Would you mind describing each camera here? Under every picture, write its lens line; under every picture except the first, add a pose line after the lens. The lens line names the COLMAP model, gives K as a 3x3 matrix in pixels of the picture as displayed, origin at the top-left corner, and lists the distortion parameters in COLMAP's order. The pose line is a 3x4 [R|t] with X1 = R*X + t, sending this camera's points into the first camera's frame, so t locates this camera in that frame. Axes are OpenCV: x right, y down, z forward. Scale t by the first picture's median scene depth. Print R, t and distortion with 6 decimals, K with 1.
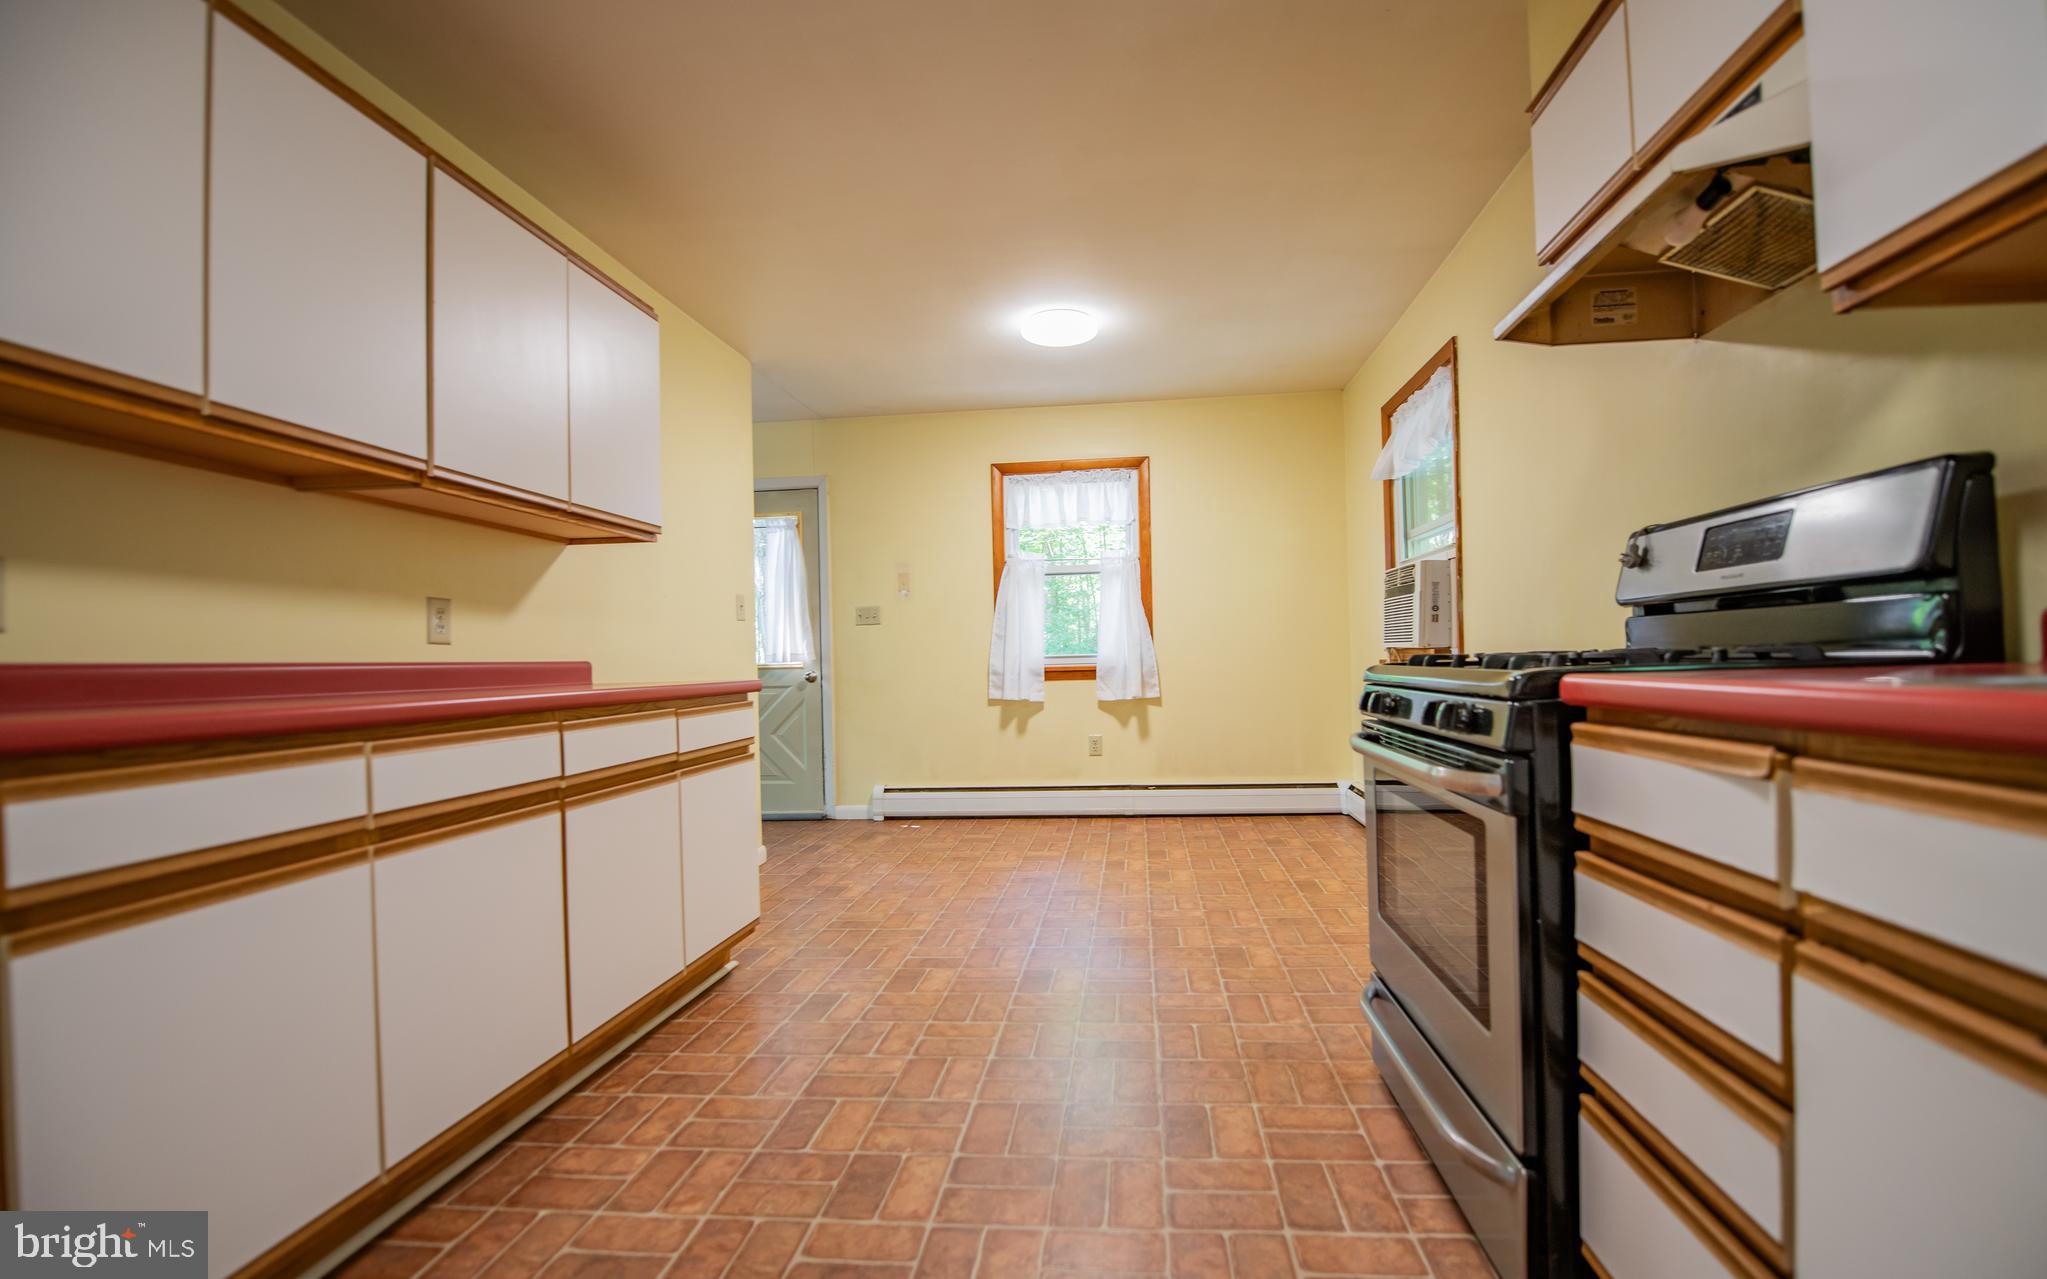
lens RADIAL K [[846.0, 0, 1032.4], [0, 846.0, 646.3], [0, 0, 1]] dist [-0.030273, -0.000066]
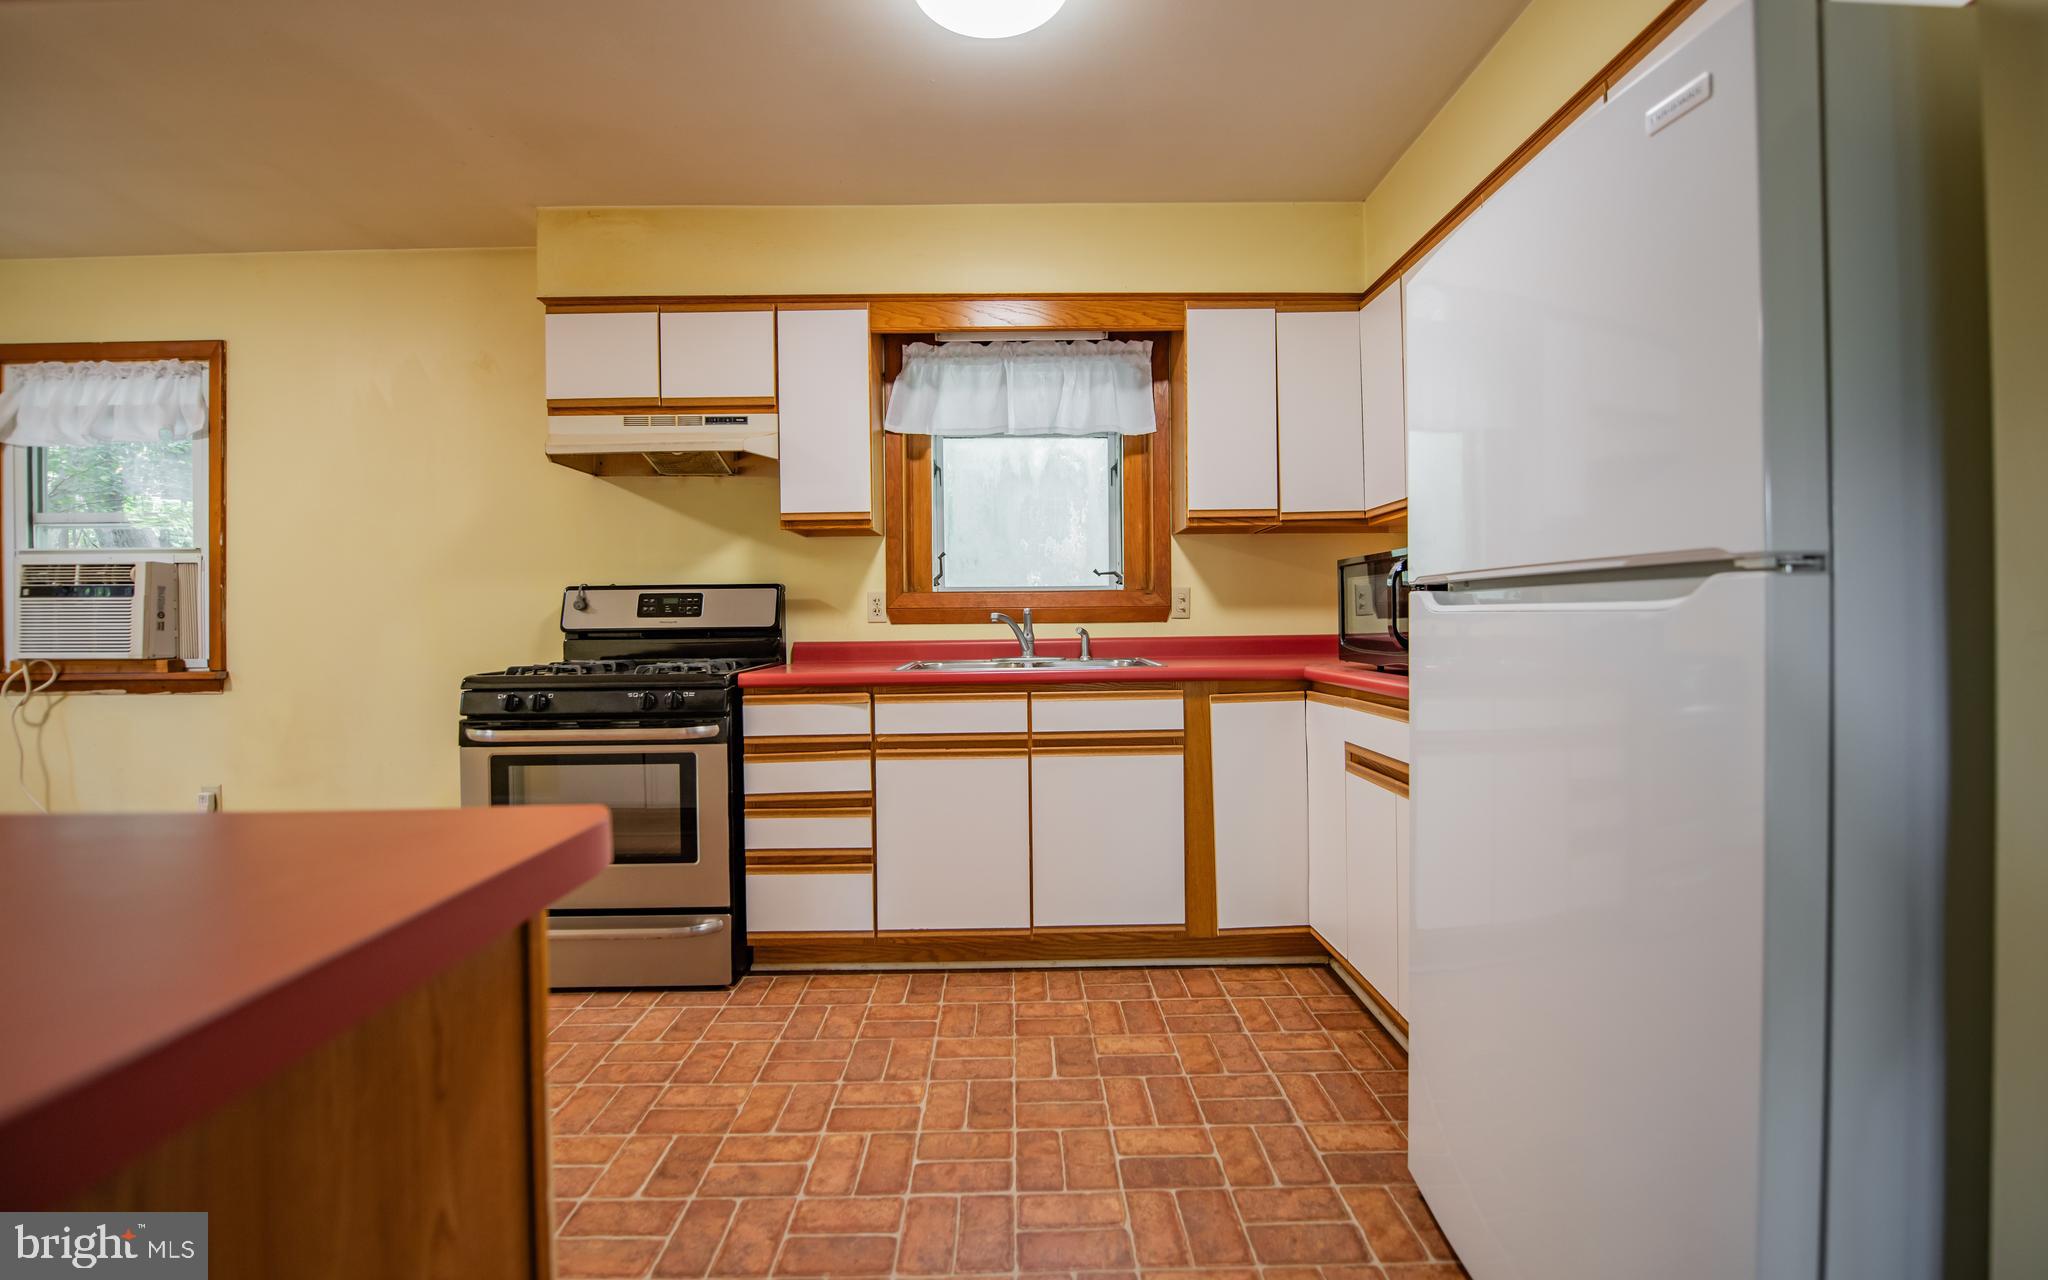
lens RADIAL K [[868.2, 0, 1024.5], [0, 868.2, 620.0], [0, 0, 1]] dist [-0.001110, -0.000158]
pose [[-0.129994, 0.025971, 0.991175, -1.041263], [-0.001351, 0.999651, -0.026370, -0.029292], [-0.991514, -0.004767, -0.129914, 0.343255]]
